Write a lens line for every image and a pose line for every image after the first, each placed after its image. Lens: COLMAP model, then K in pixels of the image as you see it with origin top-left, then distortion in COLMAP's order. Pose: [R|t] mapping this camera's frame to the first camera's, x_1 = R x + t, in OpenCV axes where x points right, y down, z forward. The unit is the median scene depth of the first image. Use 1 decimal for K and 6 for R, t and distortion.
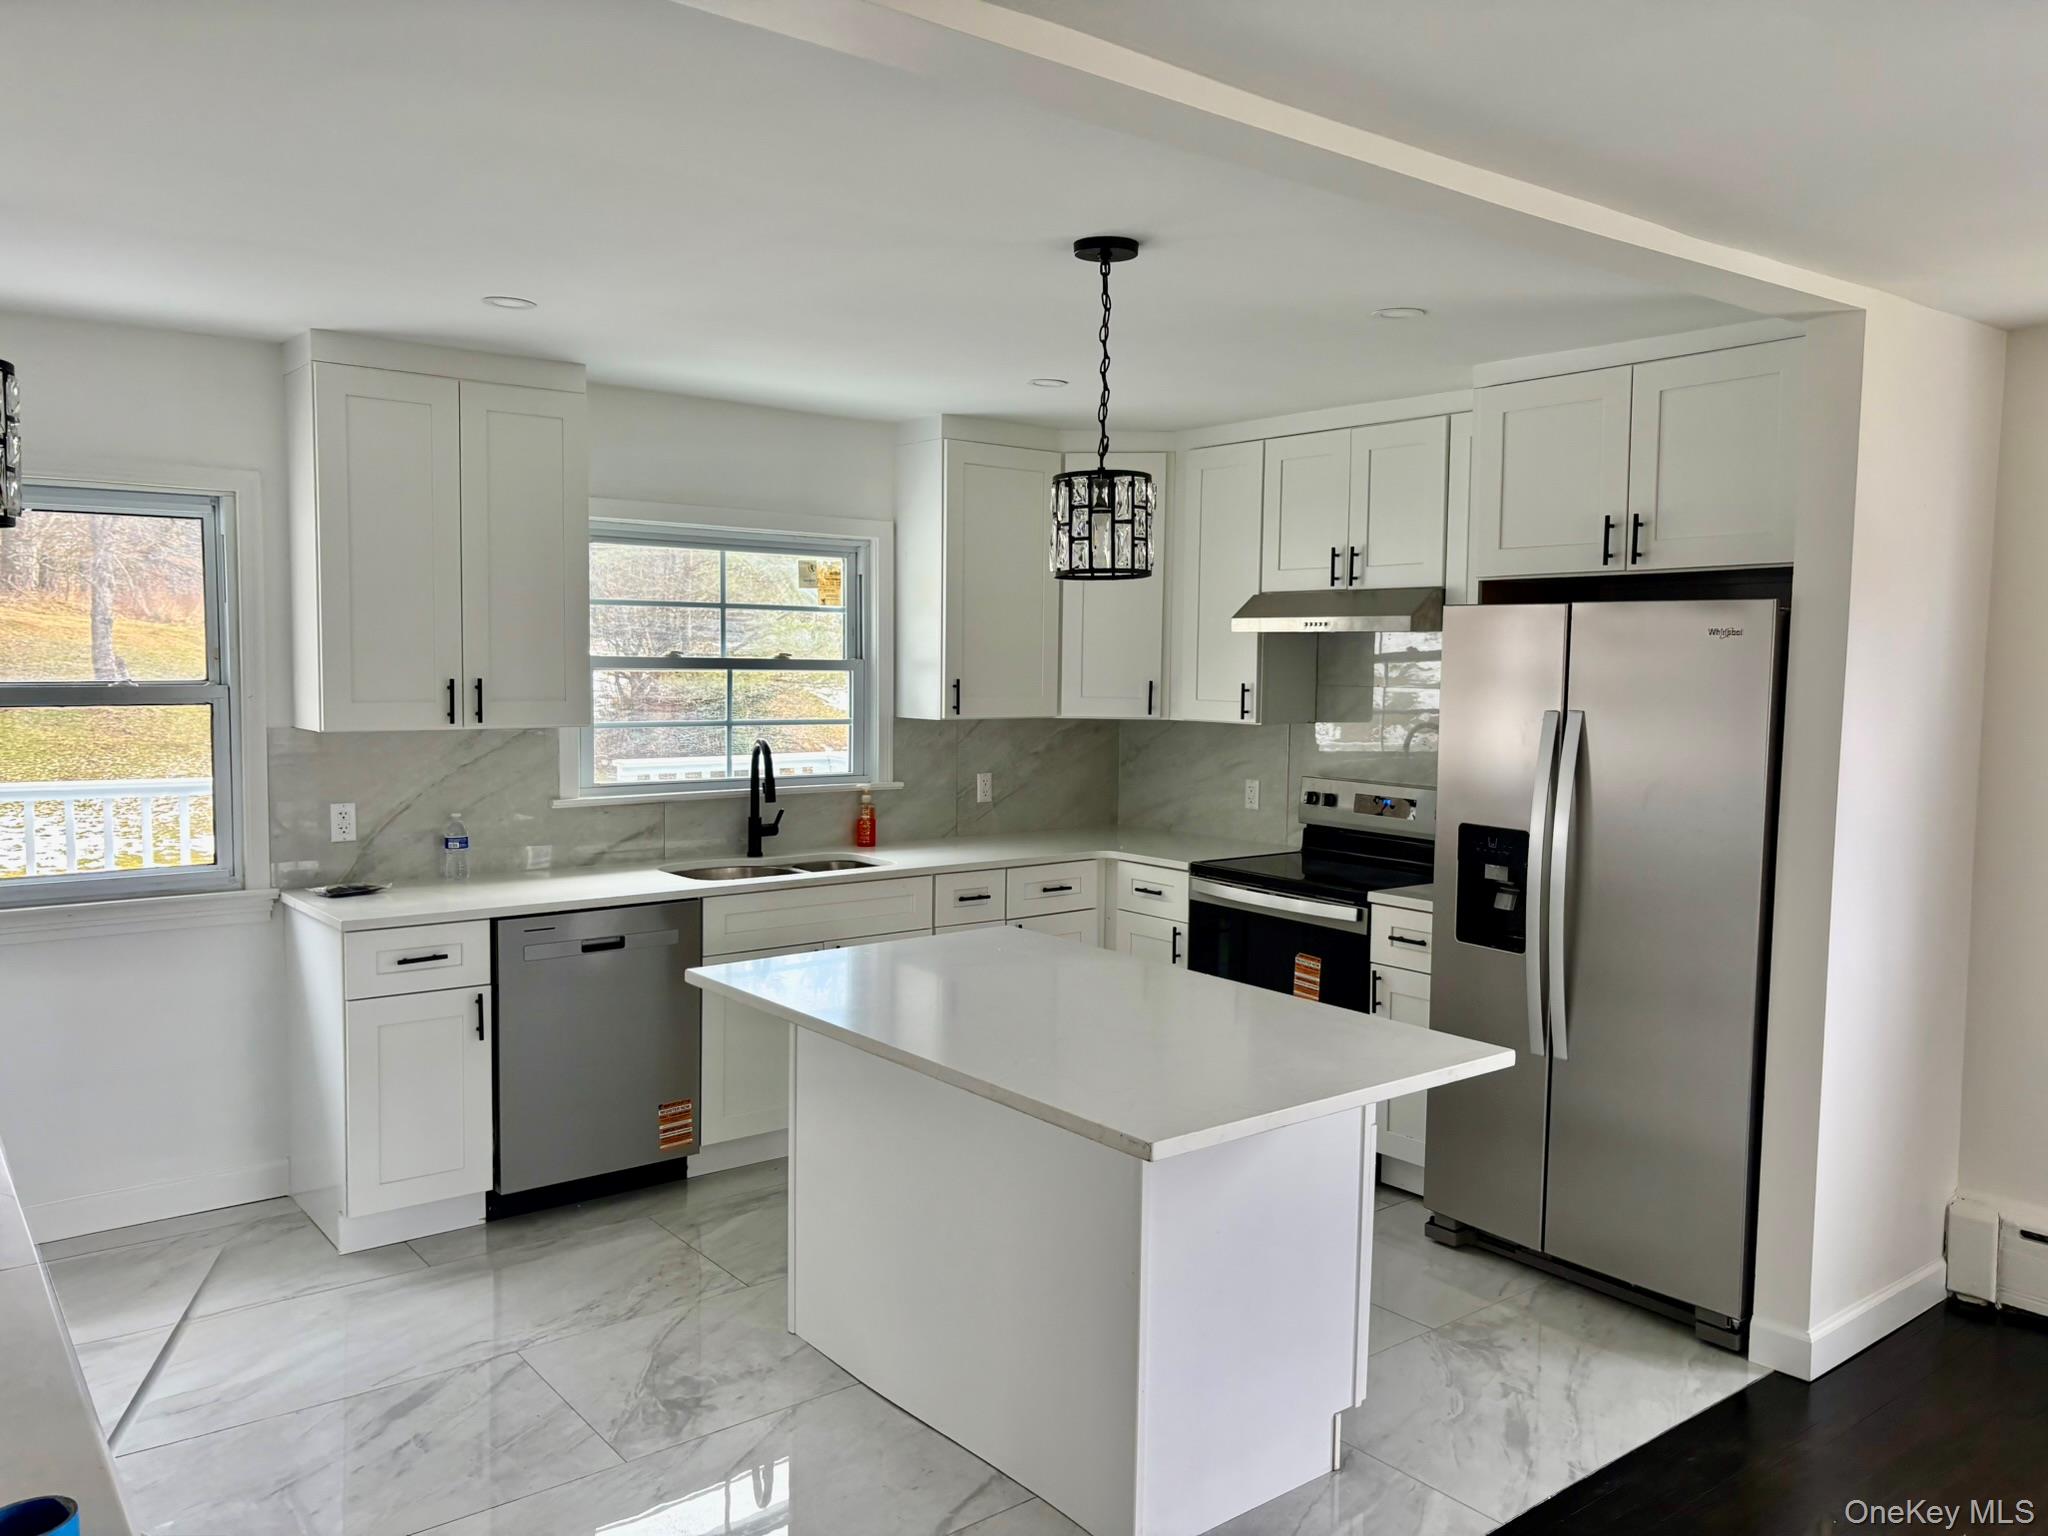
lens RADIAL K [[1533.9, 0, 1036.8], [0, 1533.9, 775.7], [0, 0, 1]] dist [0.059213, -0.085963]
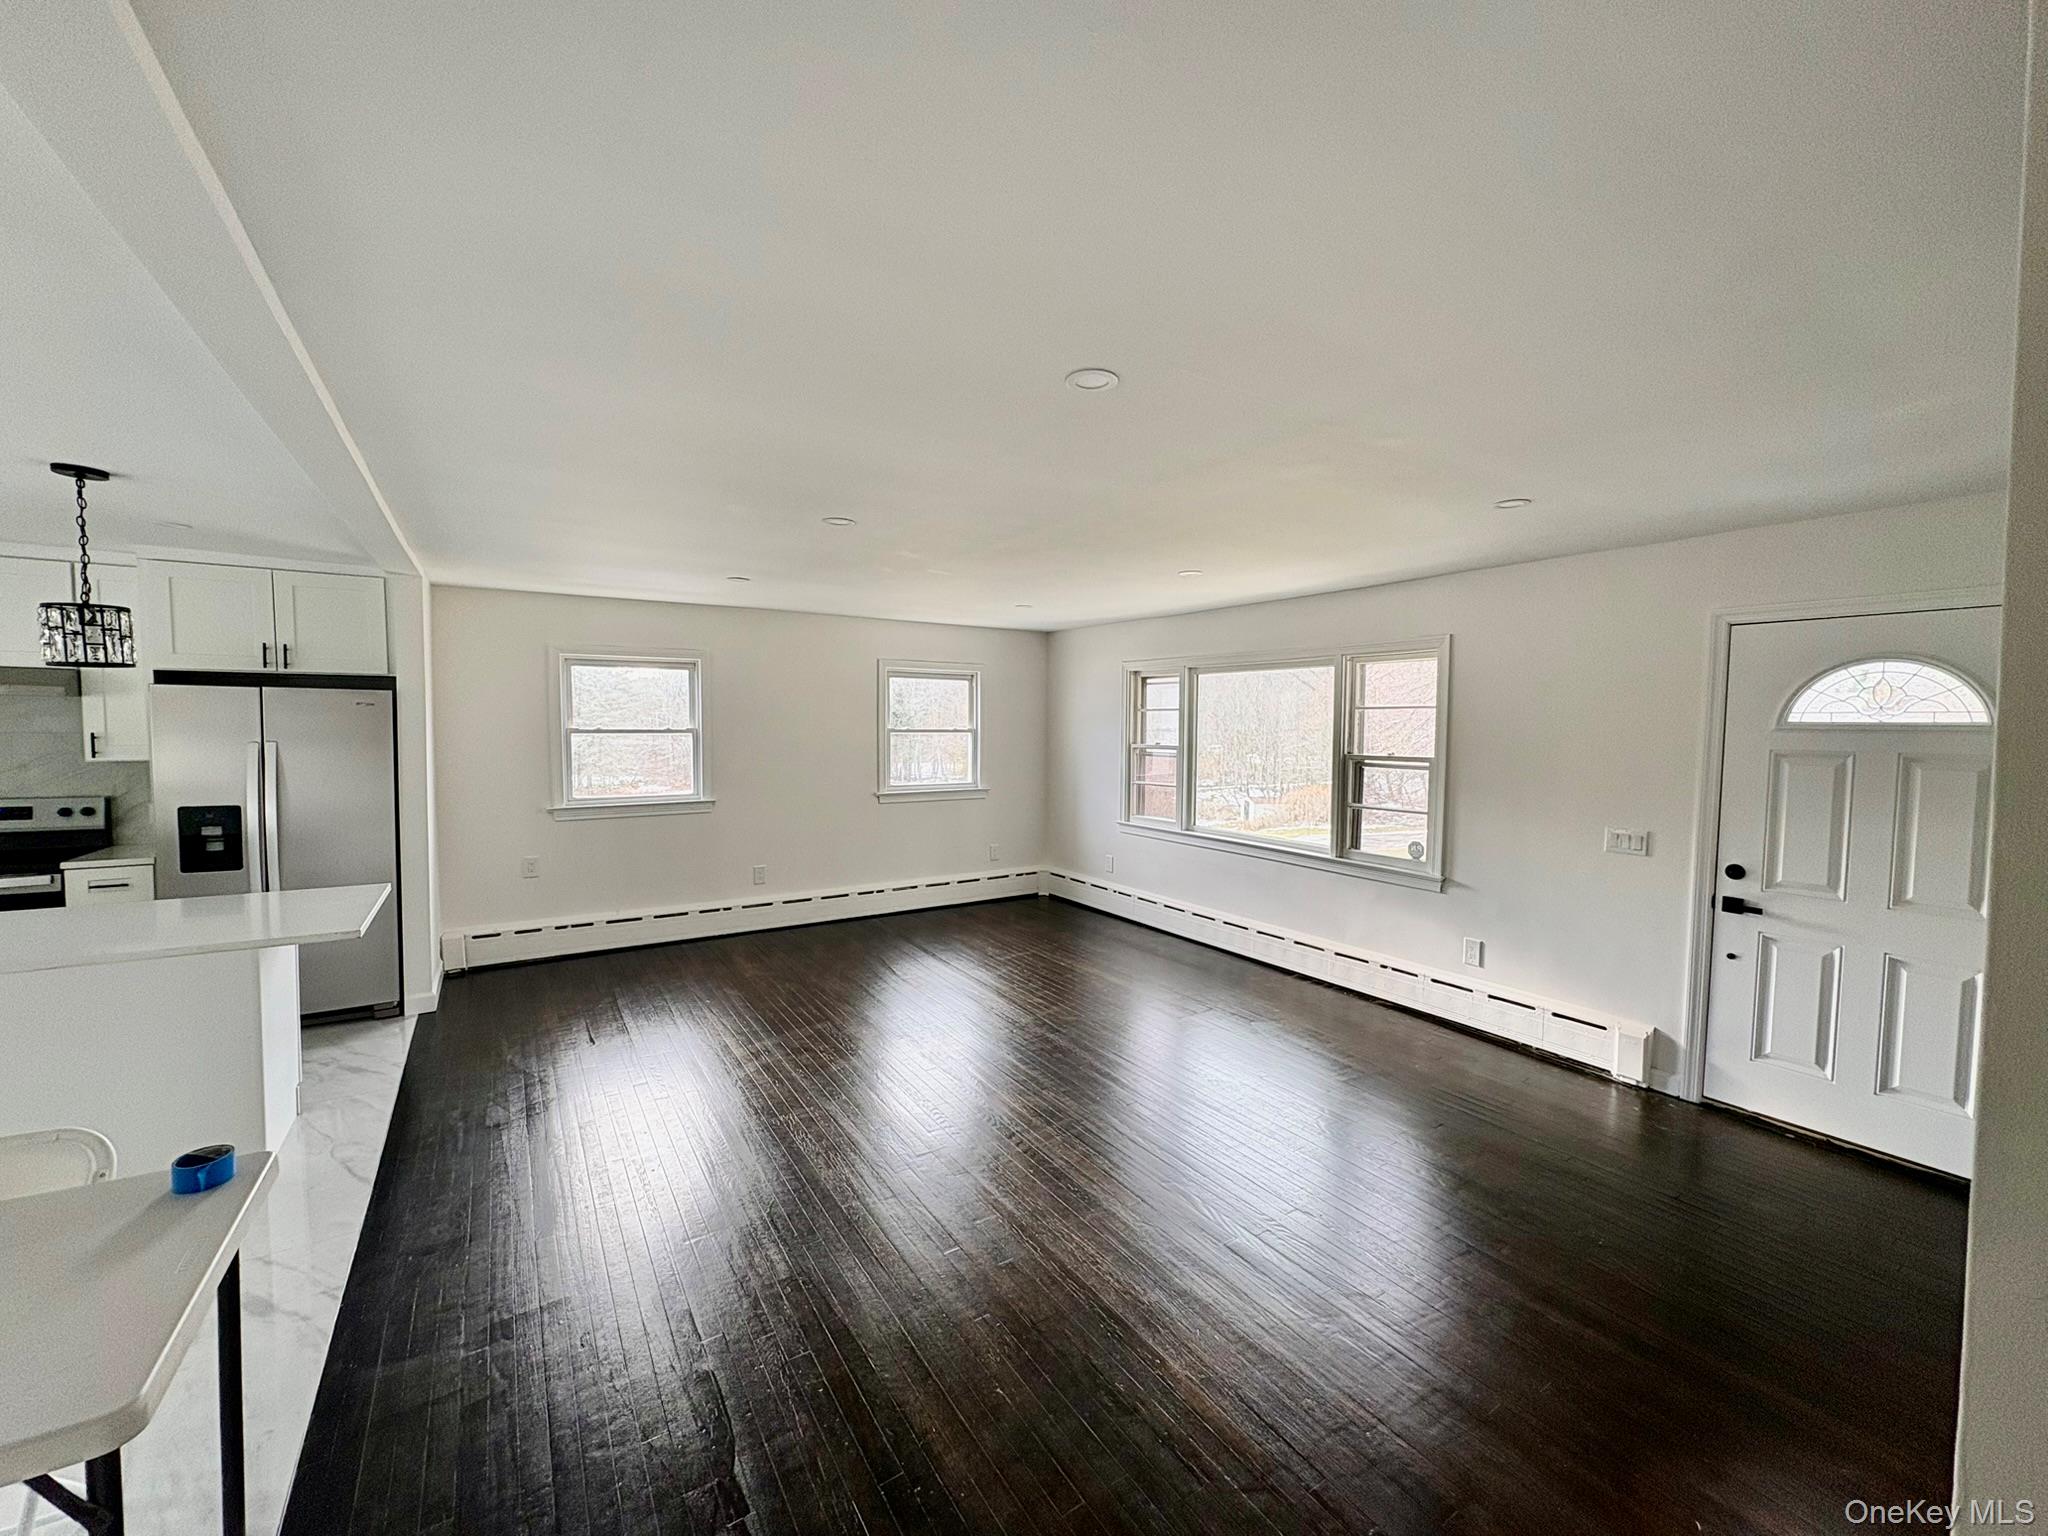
lens RADIAL K [[810.9, 0, 1025.8], [0, 810.9, 768.6], [0, 0, 1]] dist [-0.000178, 0.000614]
pose [[0.101103, -0.063083, 0.992874, -0.492569], [0.067543, 0.996120, 0.056412, -0.000165], [-0.992581, 0.061359, 0.104971, -0.062103]]
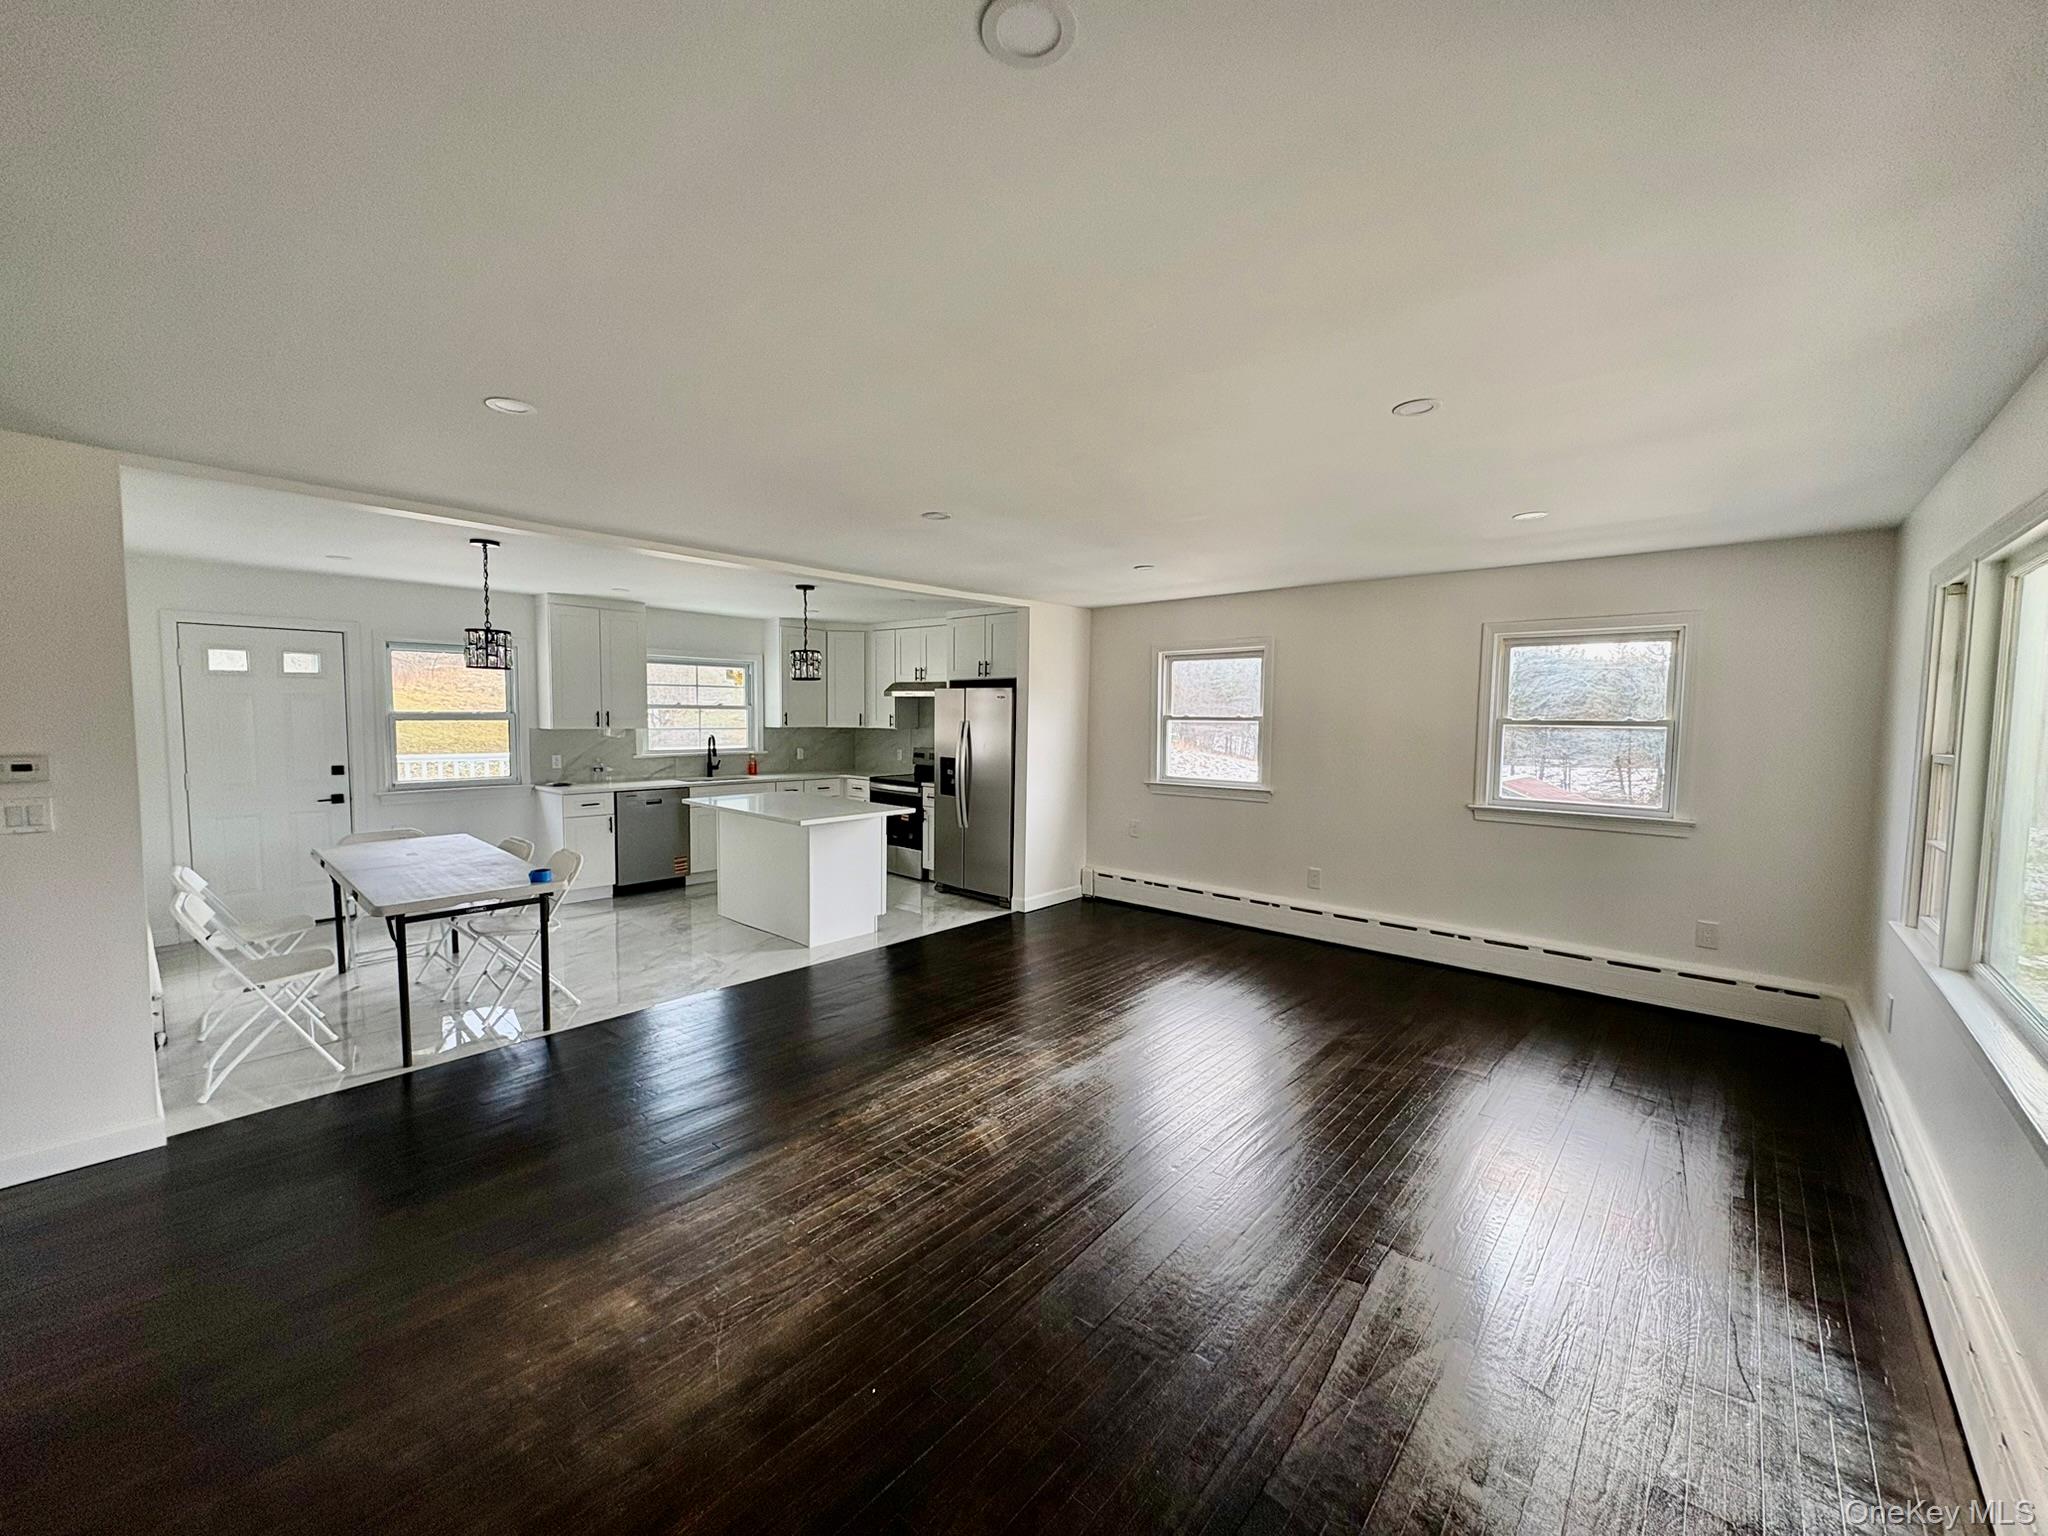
lens RADIAL K [[811.9, 0, 1024.0], [0, 811.9, 768.0], [0, 0, 1]] dist [-0.001793, 0.000929]
pose [[0.985899, -0.010313, 0.167024, 0.146958], [0.011085, 0.999932, -0.003686, 0.054588], [-0.166974, 0.005485, 0.985946, -0.602252]]
